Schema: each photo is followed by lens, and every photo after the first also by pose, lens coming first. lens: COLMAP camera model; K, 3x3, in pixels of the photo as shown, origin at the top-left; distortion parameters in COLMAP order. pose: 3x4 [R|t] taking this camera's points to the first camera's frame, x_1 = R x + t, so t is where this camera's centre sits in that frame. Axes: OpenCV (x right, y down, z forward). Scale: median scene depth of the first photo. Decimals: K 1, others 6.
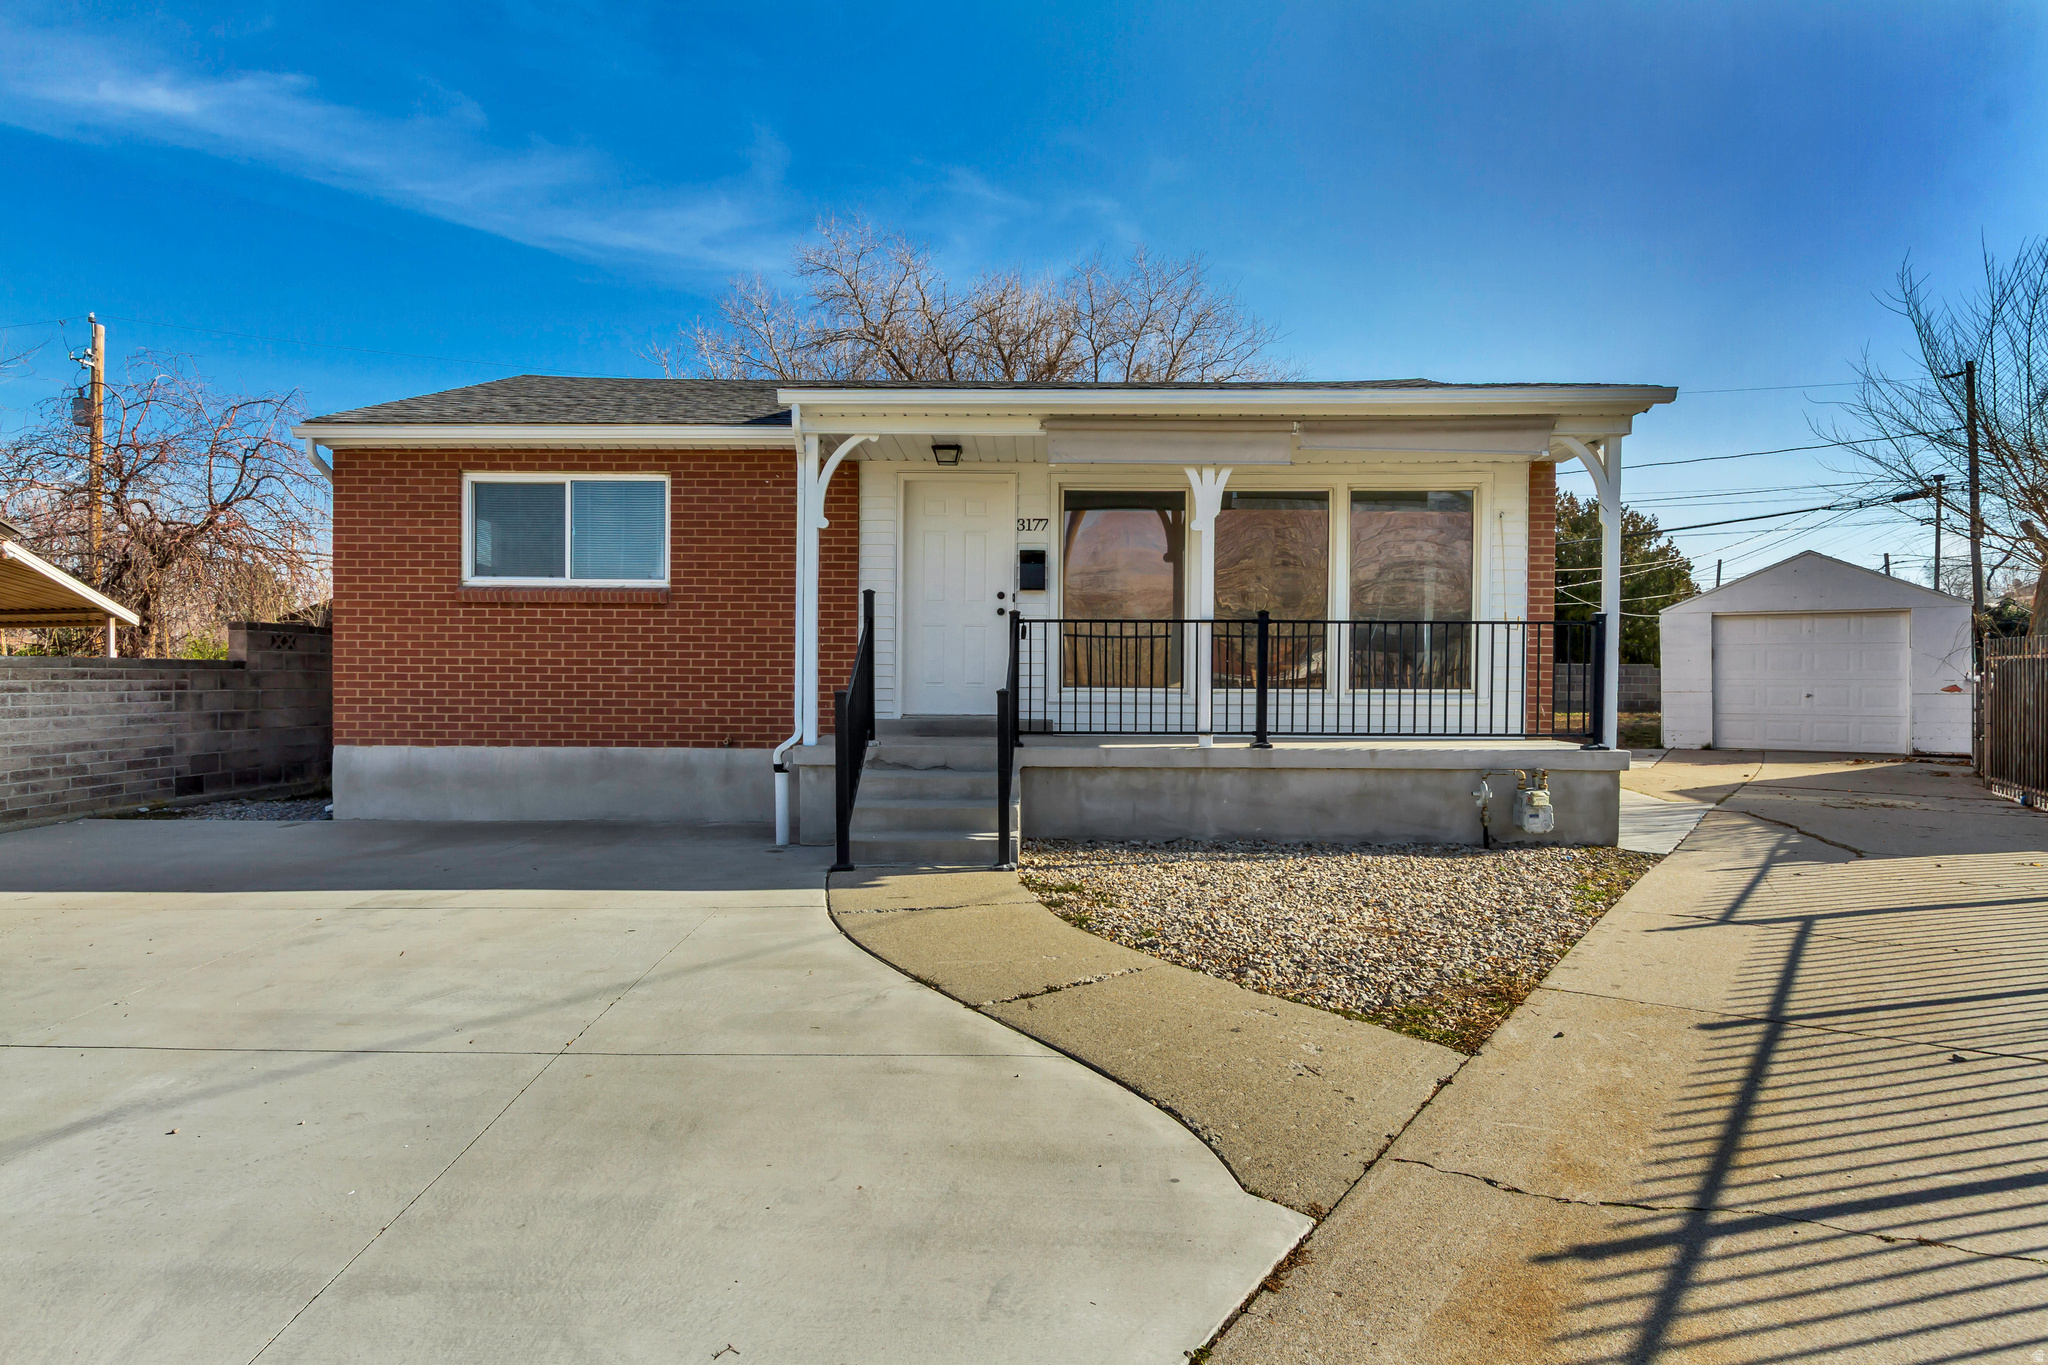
lens RADIAL K [[1213.3, 0, 1016.0], [0, 1213.3, 687.4], [0, 0, 1]] dist [0.008814, -0.002982]
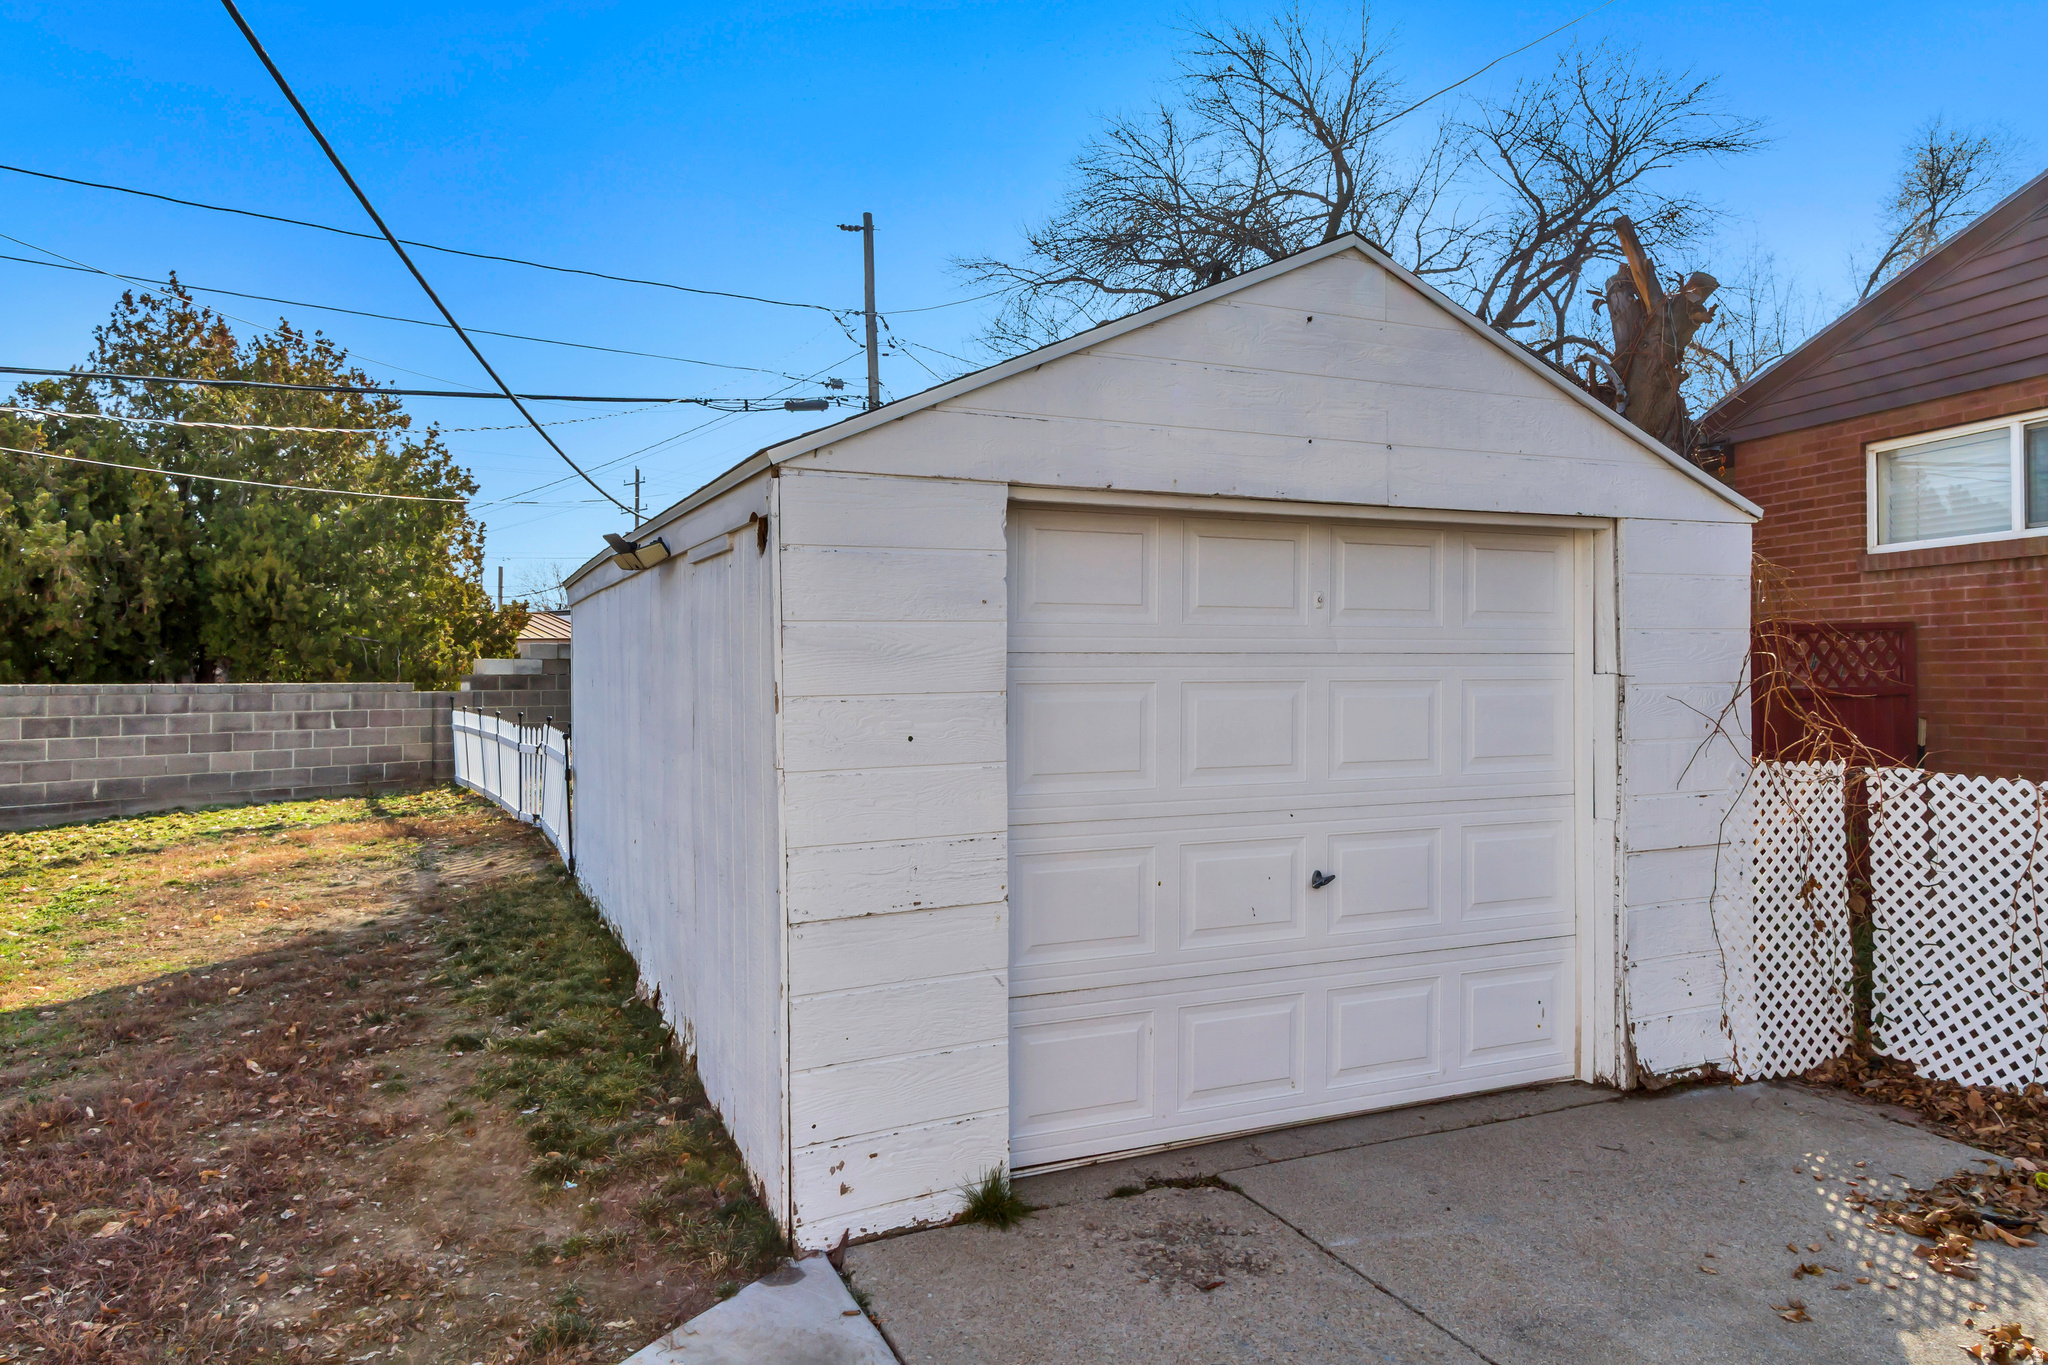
lens RADIAL K [[1291.7, 0, 1027.7], [0, 1291.7, 662.1], [0, 0, 1]] dist [0.001310, 0.000190]
pose [[0.556454, -0.001177, 0.830878, 0.761913], [0.014611, 0.999858, -0.008369, -0.058749], [-0.830750, 0.016797, 0.556392, 1.646287]]
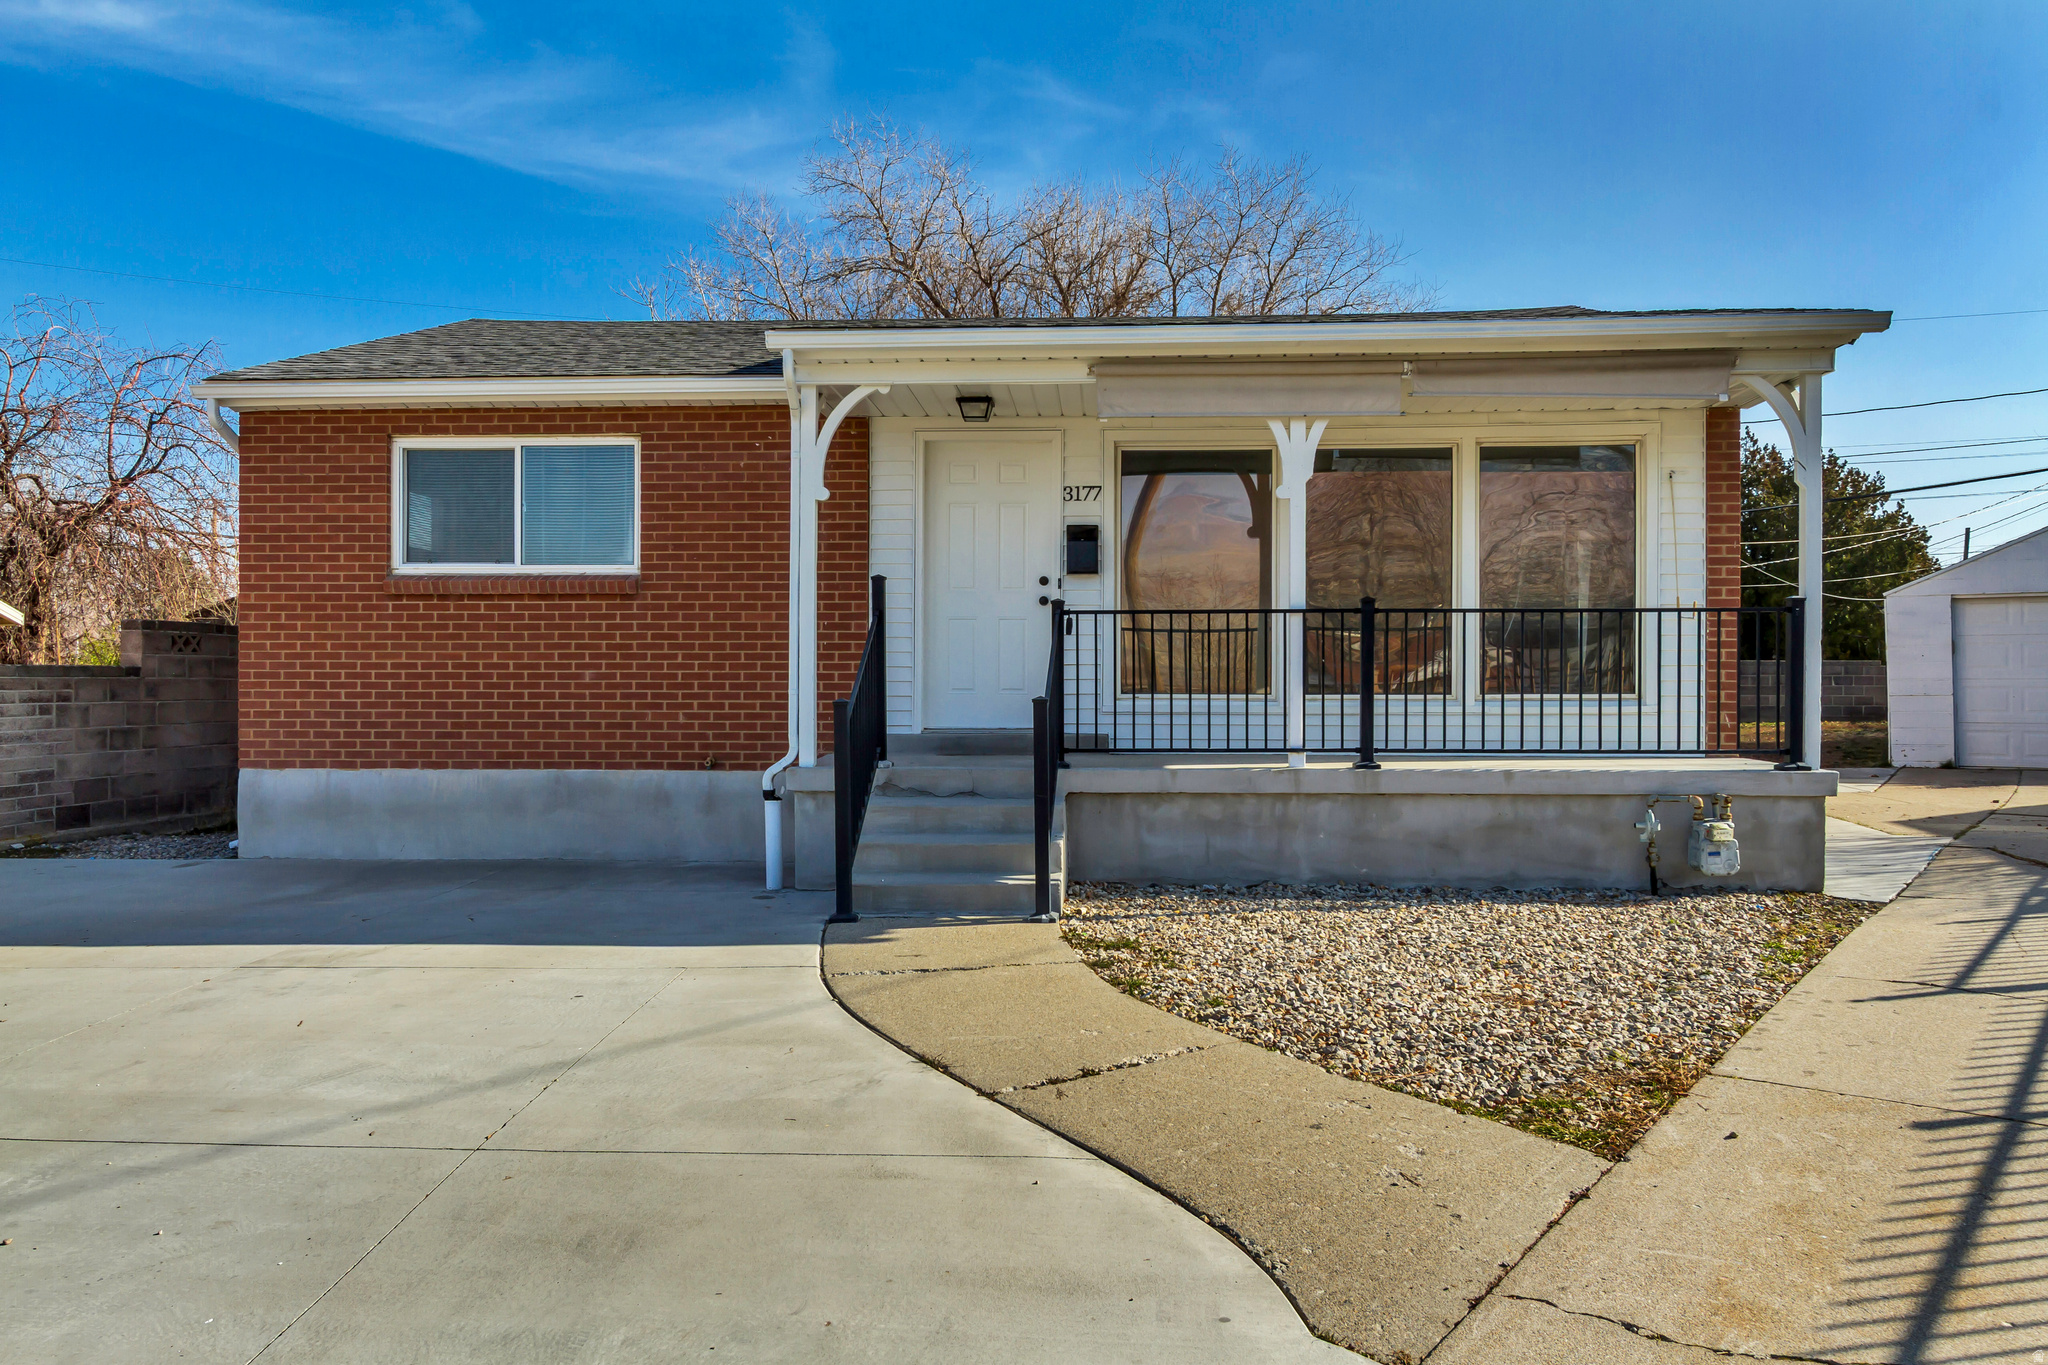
lens RADIAL K [[1491.1, 0, 1020.3], [0, 1491.1, 671.4], [0, 0, 1]] dist [0.010942, -0.013105]
pose [[0.999077, -0.005439, -0.042610, 0.014077], [0.004816, 0.999880, -0.014696, -0.000832], [0.042685, 0.014478, 0.998984, 0.005837]]
